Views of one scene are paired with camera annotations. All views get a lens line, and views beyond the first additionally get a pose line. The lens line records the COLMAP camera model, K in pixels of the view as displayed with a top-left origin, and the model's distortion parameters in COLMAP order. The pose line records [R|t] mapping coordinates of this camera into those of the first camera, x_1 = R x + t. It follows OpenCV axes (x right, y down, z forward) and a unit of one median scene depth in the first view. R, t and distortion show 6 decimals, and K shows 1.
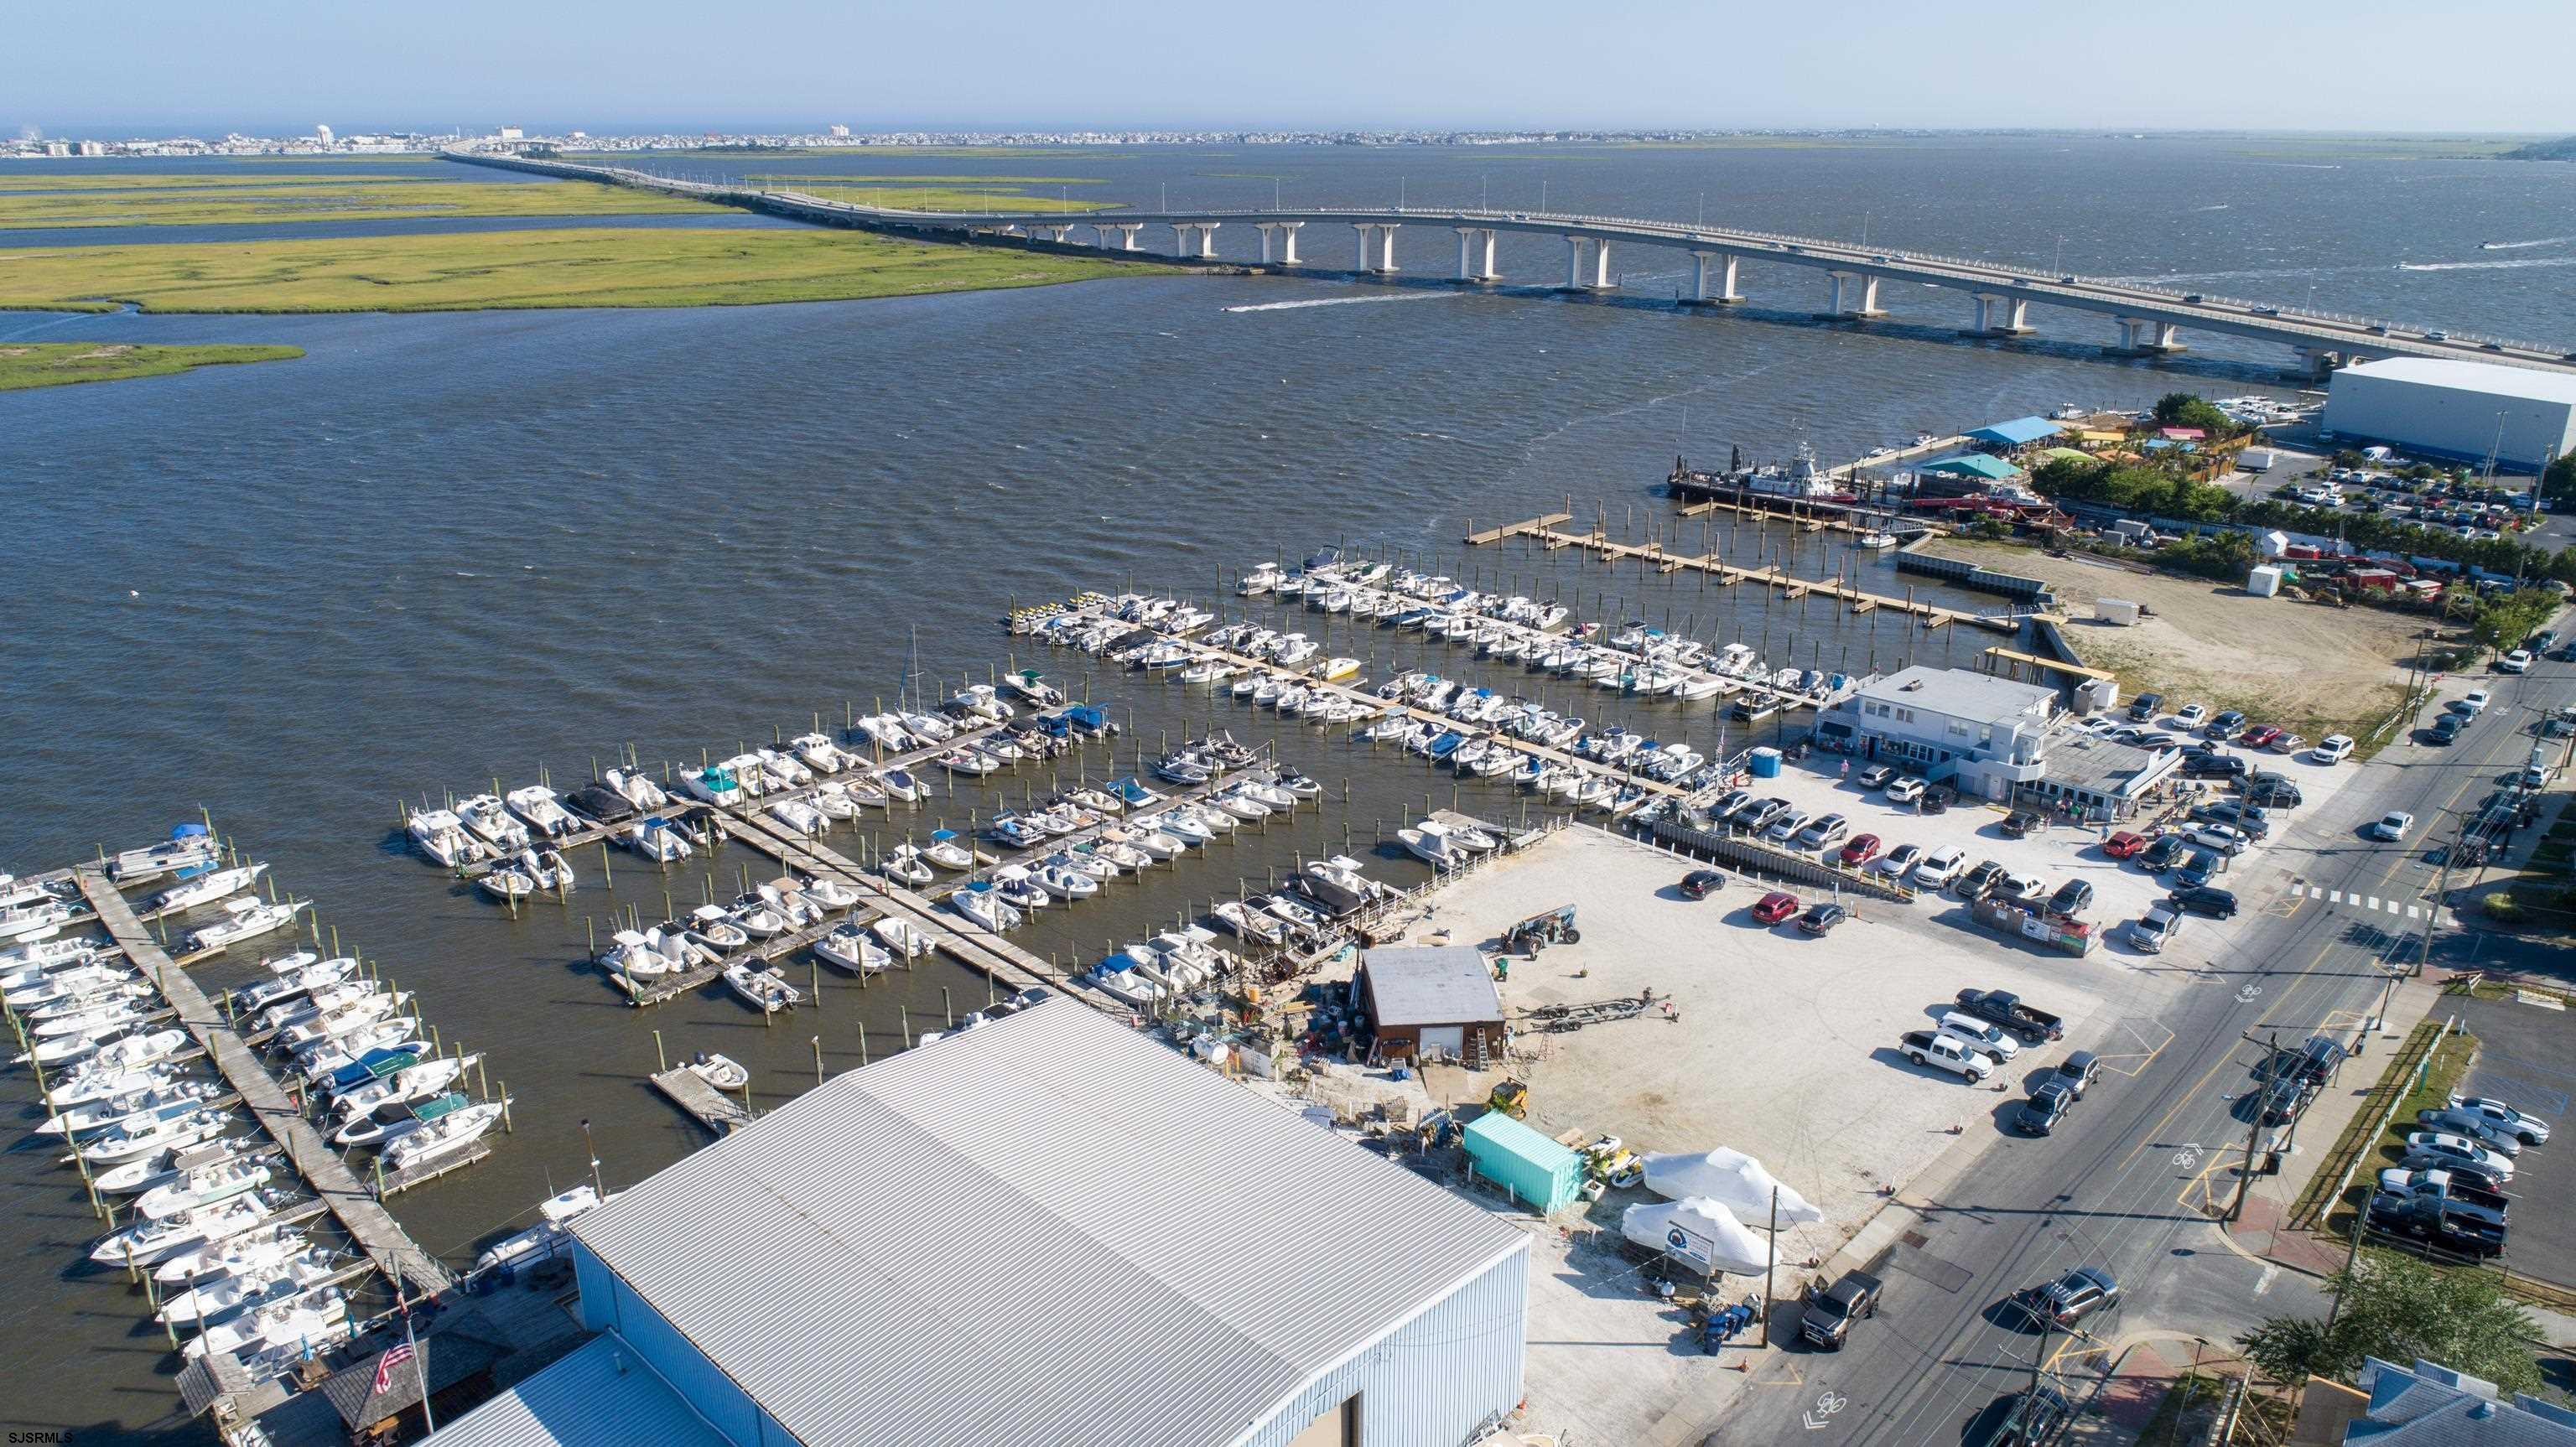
lens RADIAL K [[1714.3, 0, 1289.6], [0, 1714.3, 730.2], [0, 0, 1]] dist [-0.019894, 0.007370]
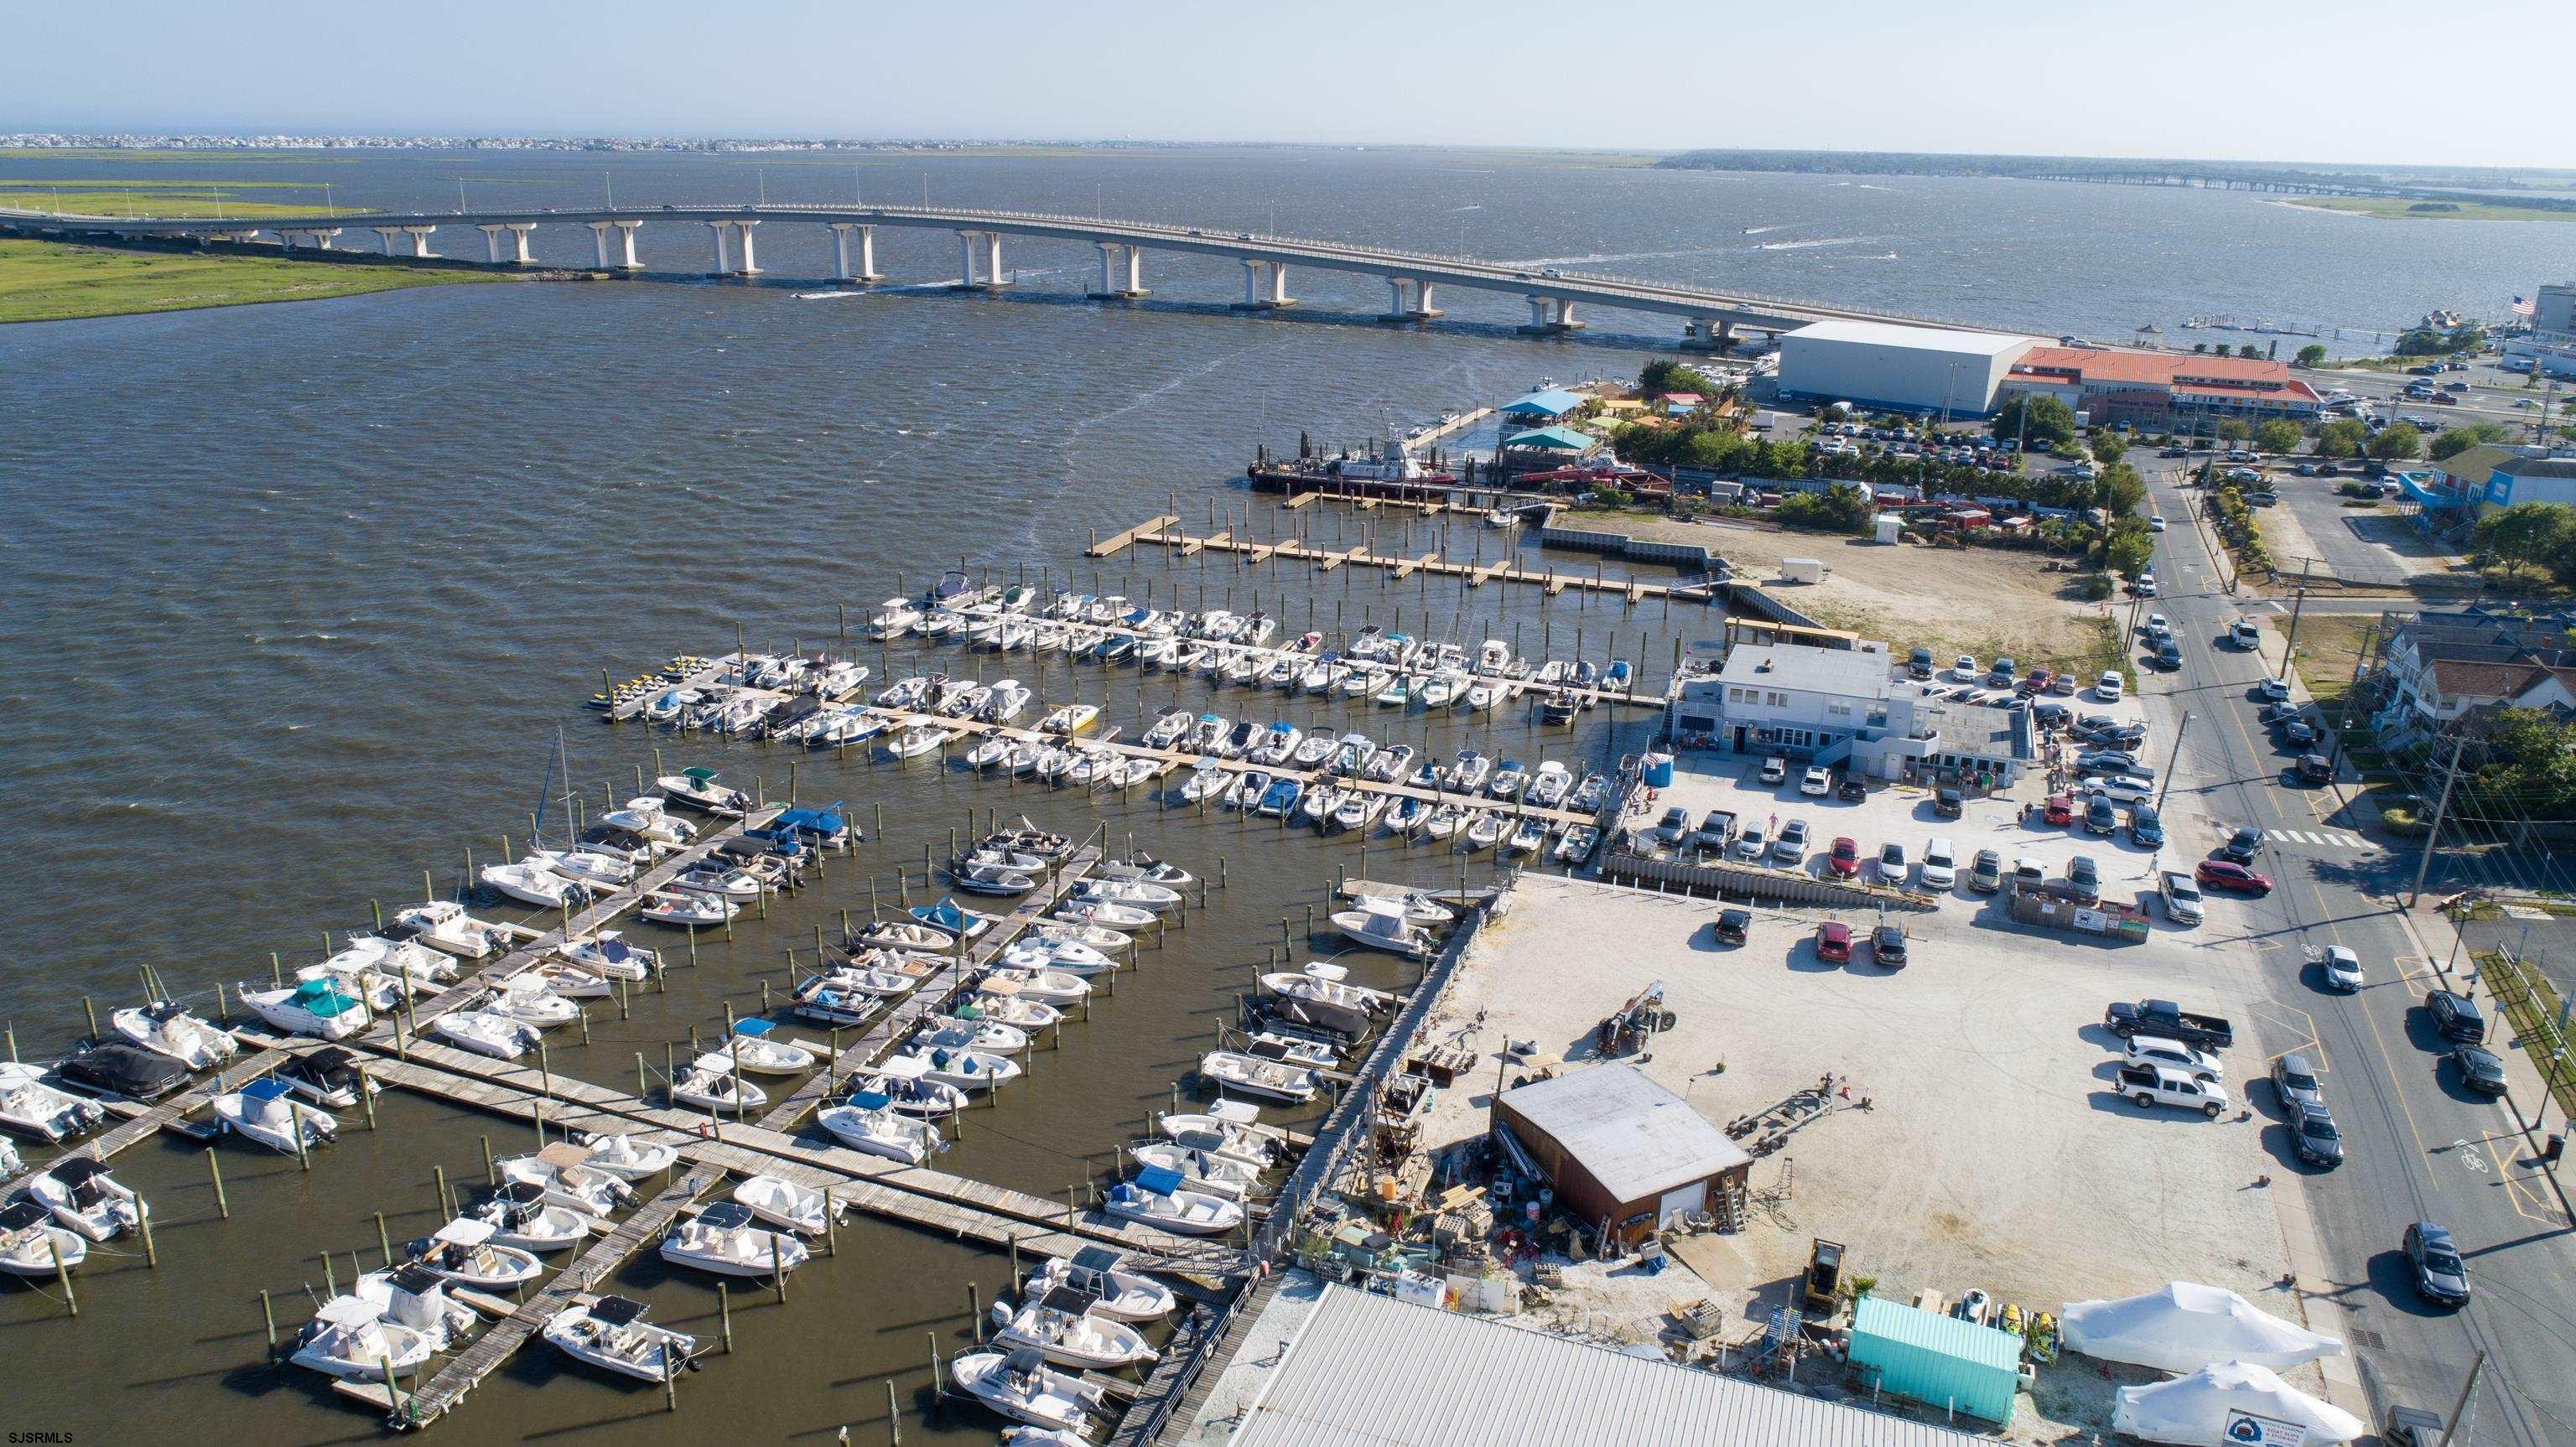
lens RADIAL K [[1714.3, 0, 1289.6], [0, 1714.3, 730.2], [0, 0, 1]] dist [-0.019894, 0.007370]
pose [[0.918377, -0.116987, 0.378018, -0.170998], [0.119161, 0.992717, 0.017724, -0.029989], [-0.377338, 0.028767, 0.925629, 0.193084]]
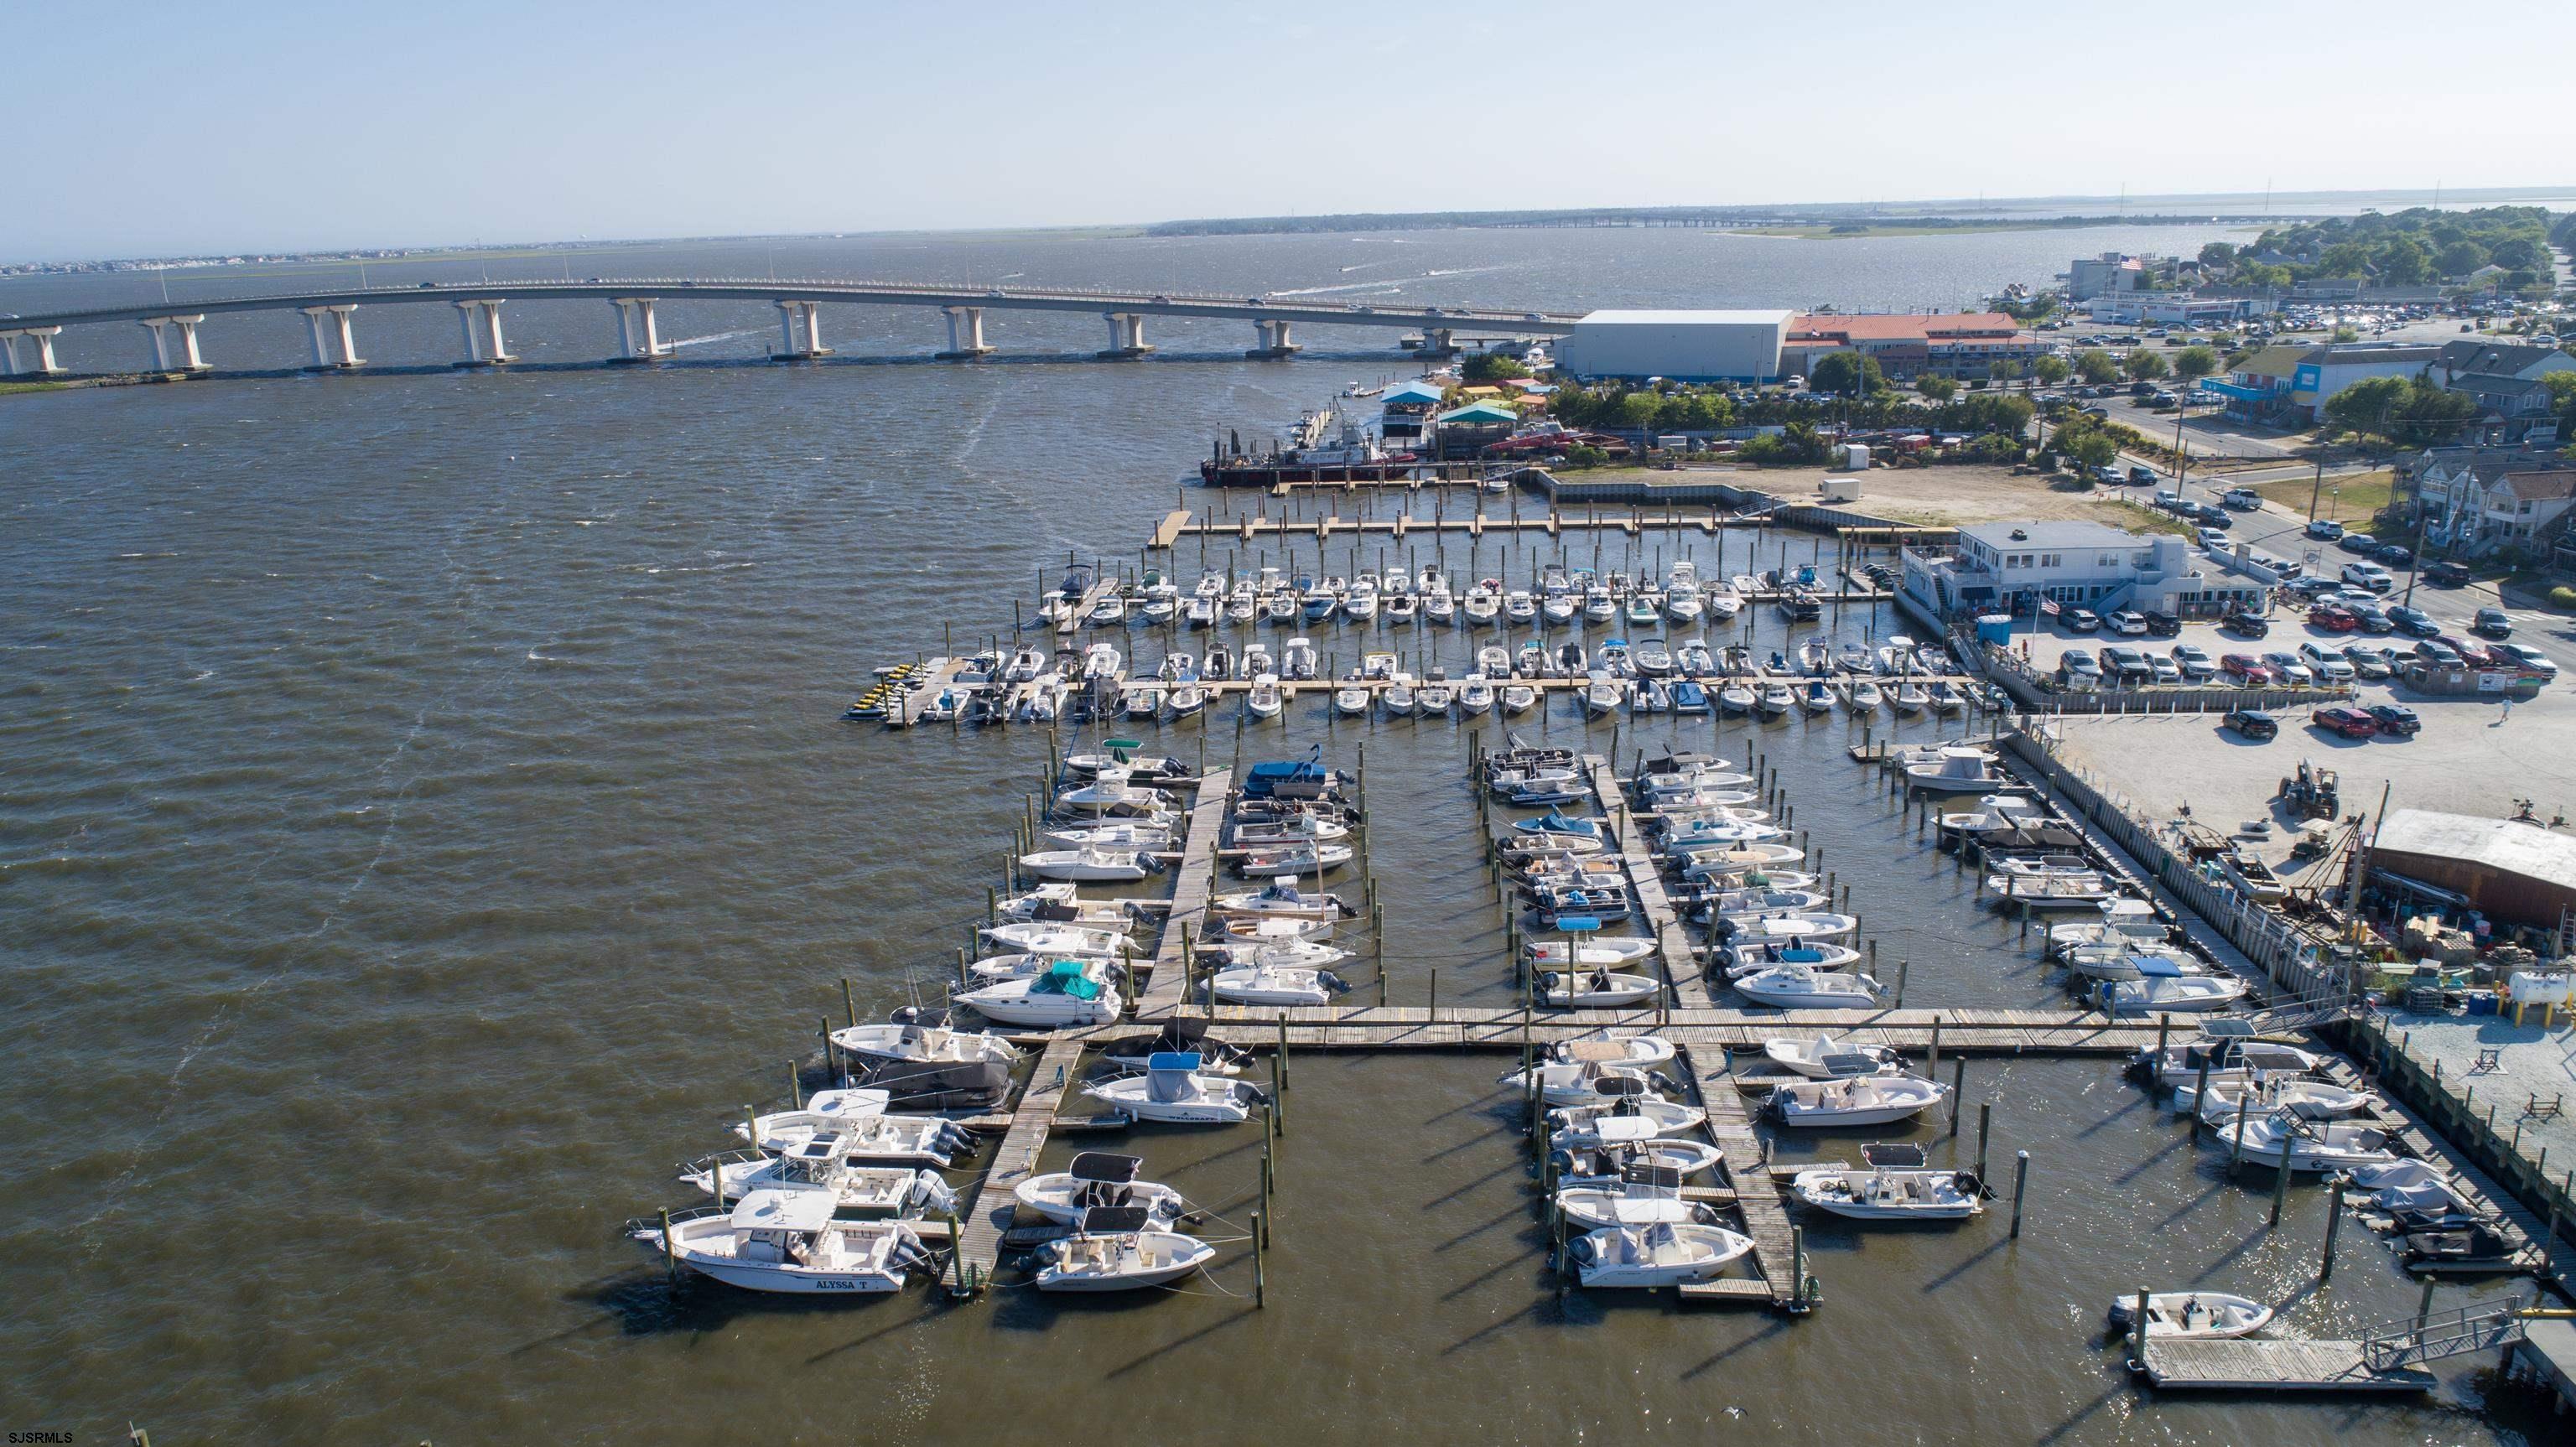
lens RADIAL K [[1714.3, 0, 1289.6], [0, 1714.3, 730.2], [0, 0, 1]] dist [-0.019894, 0.007370]
pose [[0.762910, -0.208164, 0.612076, -0.448606], [0.244694, 0.969287, 0.024655, -0.034303], [-0.598409, 0.130962, 0.790415, 0.380498]]
